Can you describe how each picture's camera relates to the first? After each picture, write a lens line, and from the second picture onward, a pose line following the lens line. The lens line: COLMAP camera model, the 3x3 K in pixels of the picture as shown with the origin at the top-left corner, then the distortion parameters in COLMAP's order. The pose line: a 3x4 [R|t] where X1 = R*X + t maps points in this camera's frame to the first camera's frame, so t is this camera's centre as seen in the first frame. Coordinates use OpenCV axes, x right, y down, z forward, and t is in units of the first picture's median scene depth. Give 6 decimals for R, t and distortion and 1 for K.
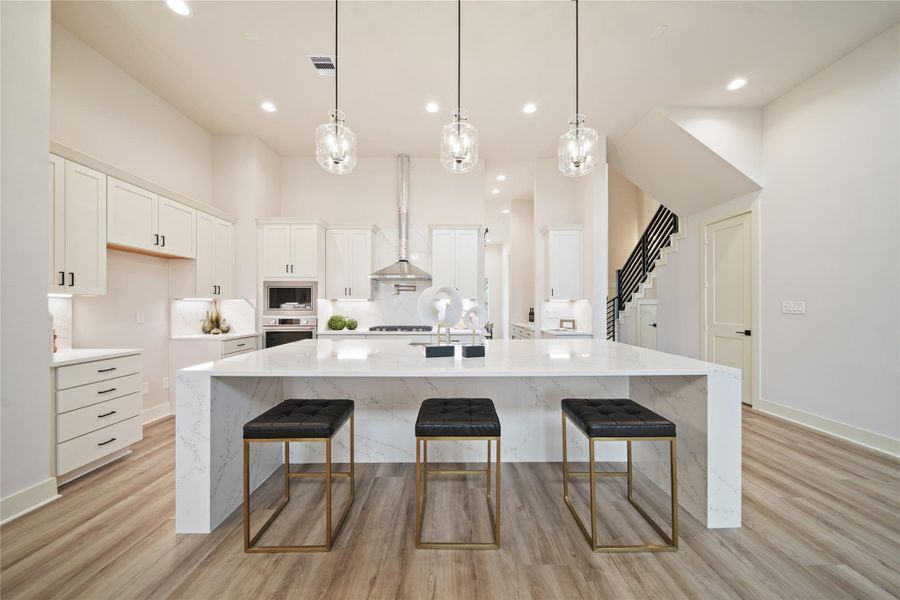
lens RADIAL K [[320.1, 0, 448.4], [0, 320.1, 305.5], [0, 0, 1]] dist [0.000805, -0.000785]
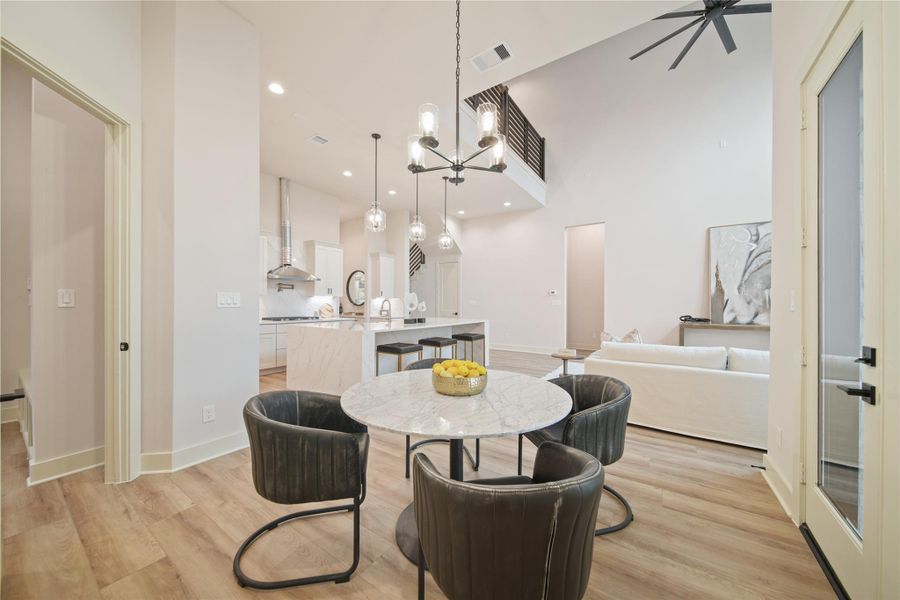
lens RADIAL K [[320.1, 0, 449.9], [0, 320.1, 303.2], [0, 0, 1]] dist [0.000805, -0.000785]
pose [[0.570361, 0.004171, 0.821384, -0.887723], [-0.002120, 0.999991, -0.003605, 0.015645], [-0.821392, 0.000315, 0.570365, -0.252615]]
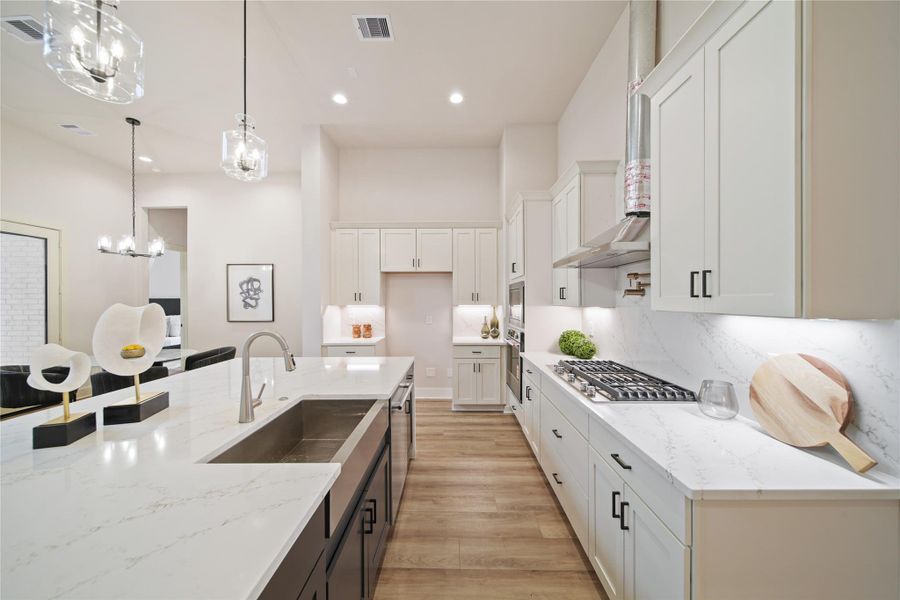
lens RADIAL K [[320.1, 0, 451.0], [0, 320.1, 302.0], [0, 0, 1]] dist [0.000805, -0.000785]
pose [[-0.015309, 0.002344, -0.999880, 0.303353], [0.003621, 0.999991, 0.002289, -0.031368], [0.999876, -0.003586, -0.015318, 0.854899]]
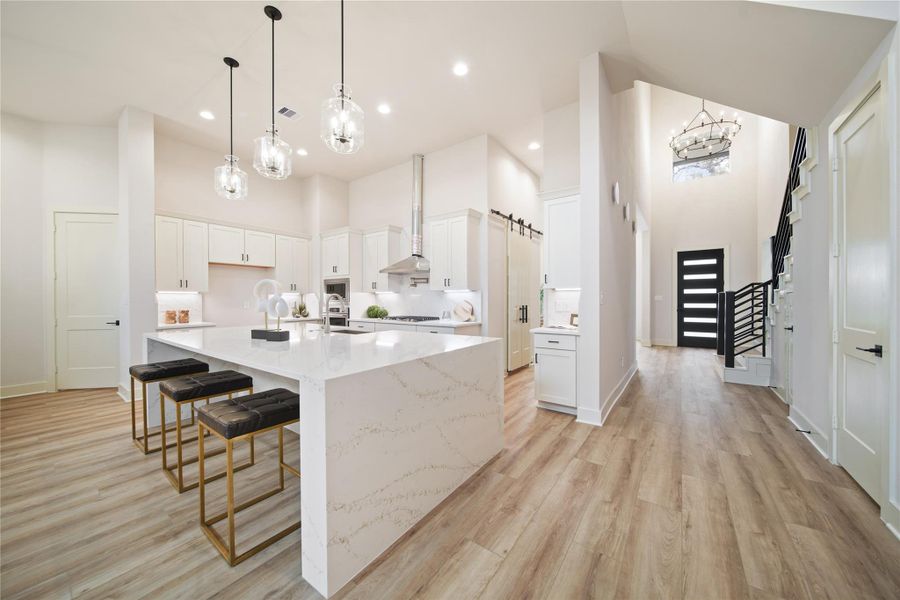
lens RADIAL K [[320.1, 0, 448.8], [0, 320.1, 300.3], [0, 0, 1]] dist [0.000805, -0.000785]
pose [[0.798490, -0.000832, -0.602007, 0.648113], [0.003618, 0.999988, 0.003417, 0.008161], [0.601997, -0.004906, 0.798483, 0.244045]]
